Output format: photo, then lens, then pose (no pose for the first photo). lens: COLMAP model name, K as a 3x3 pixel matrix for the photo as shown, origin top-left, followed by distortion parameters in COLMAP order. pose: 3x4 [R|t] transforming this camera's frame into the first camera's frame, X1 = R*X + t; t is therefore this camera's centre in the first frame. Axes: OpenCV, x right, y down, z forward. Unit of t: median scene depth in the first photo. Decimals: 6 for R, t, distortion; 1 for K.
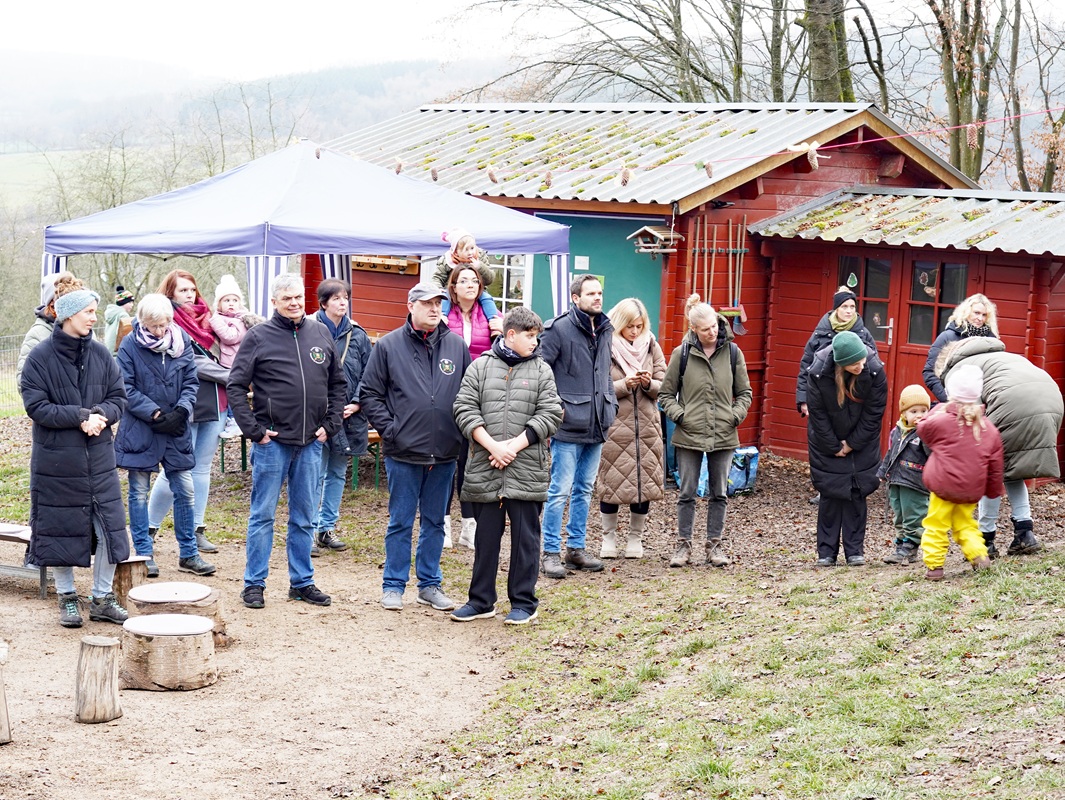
lens RADIAL K [[1848.6, 0, 532.5], [0, 1848.6, 400.0], [0, 0, 1]] dist [-0.002886, 0.044520]
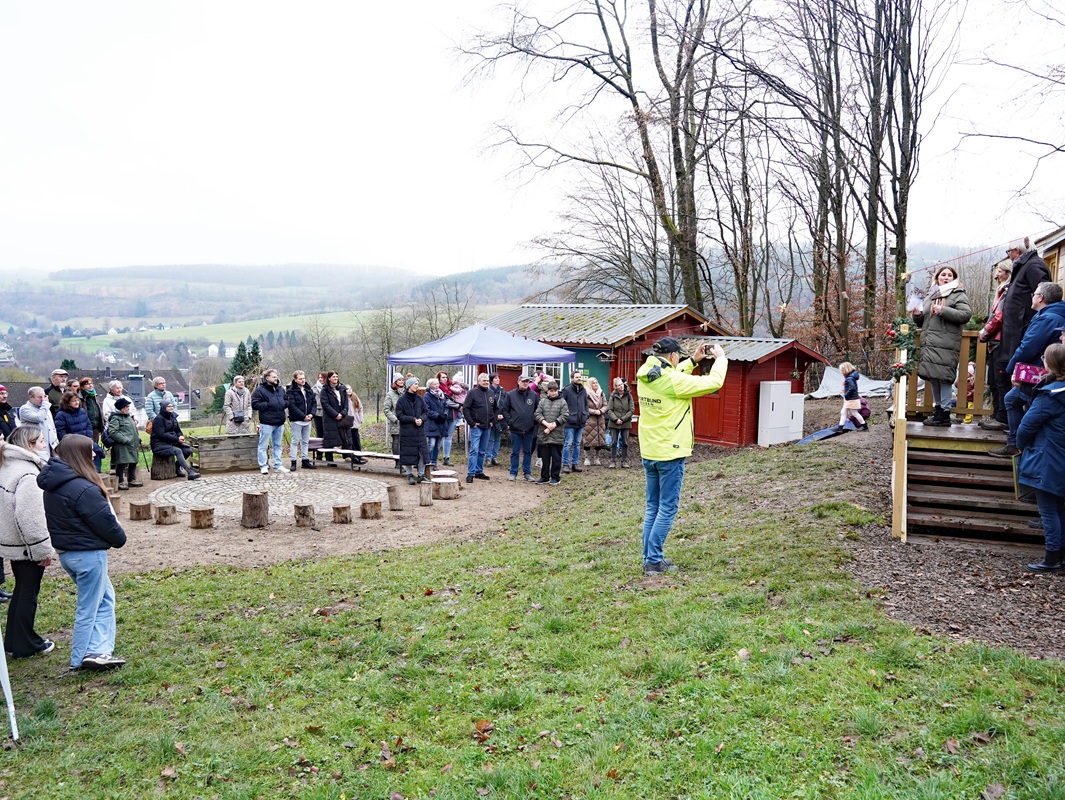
lens RADIAL K [[881.6, 0, 532.5], [0, 881.6, 400.0], [0, 0, 1]] dist [-0.000318, -0.000074]
pose [[0.998549, -0.011565, -0.052597, 0.032396], [0.010008, 0.999507, -0.029772, 0.021437], [0.052916, 0.029203, 0.998172, -0.427768]]
